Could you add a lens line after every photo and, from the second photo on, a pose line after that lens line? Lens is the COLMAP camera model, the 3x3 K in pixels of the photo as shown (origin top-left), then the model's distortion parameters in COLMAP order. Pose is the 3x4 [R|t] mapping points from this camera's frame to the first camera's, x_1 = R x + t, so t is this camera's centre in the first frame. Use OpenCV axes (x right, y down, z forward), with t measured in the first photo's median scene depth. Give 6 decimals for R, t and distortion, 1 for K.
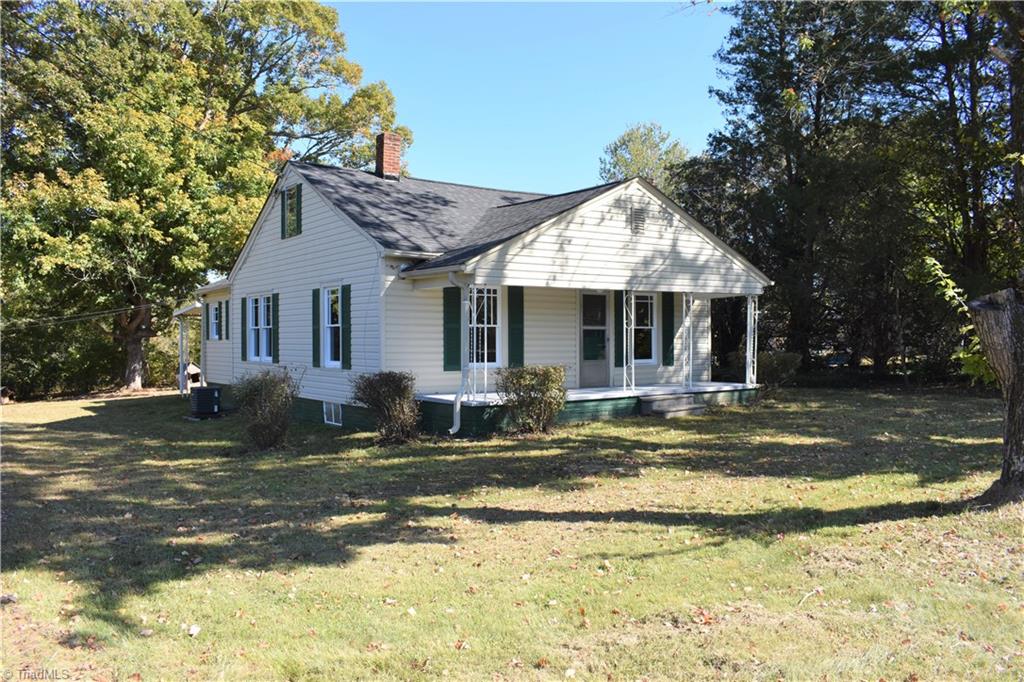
lens RADIAL K [[843.8, 0, 512.0], [0, 843.8, 341.0], [0, 0, 1]] dist [-0.099112, 0.018002]
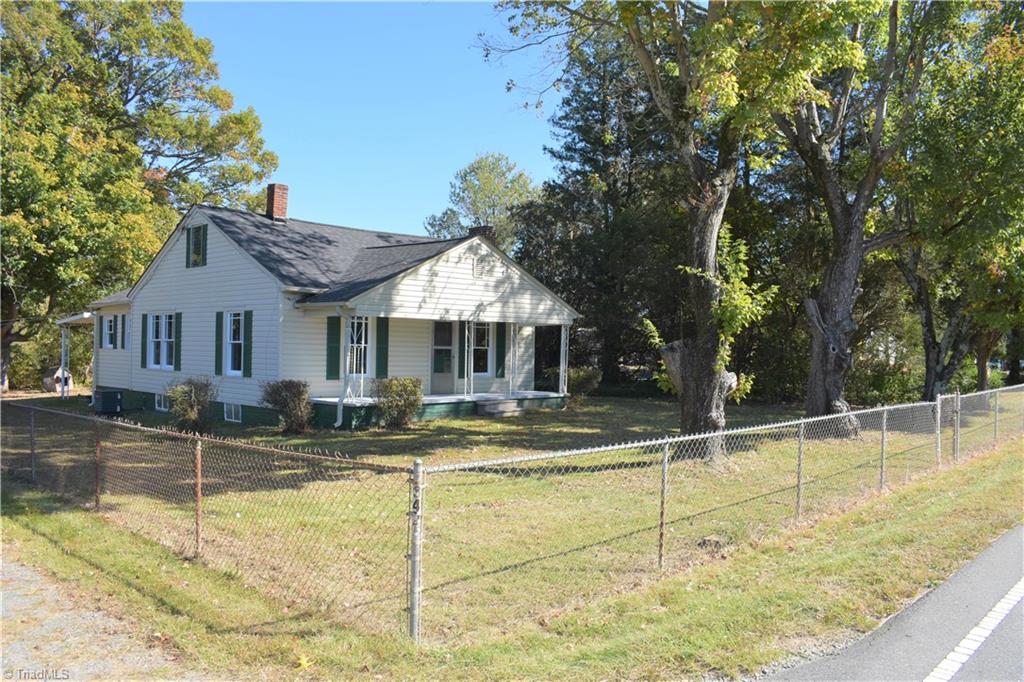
lens RADIAL K [[822.4, 0, 512.0], [0, 822.4, 341.0], [0, 0, 1]] dist [-0.004251, -0.171039]
pose [[0.982960, 0.023481, 0.182311, -0.025367], [-0.021258, 0.999674, -0.014134, -0.009552], [-0.182584, 0.010017, 0.983139, -0.230079]]
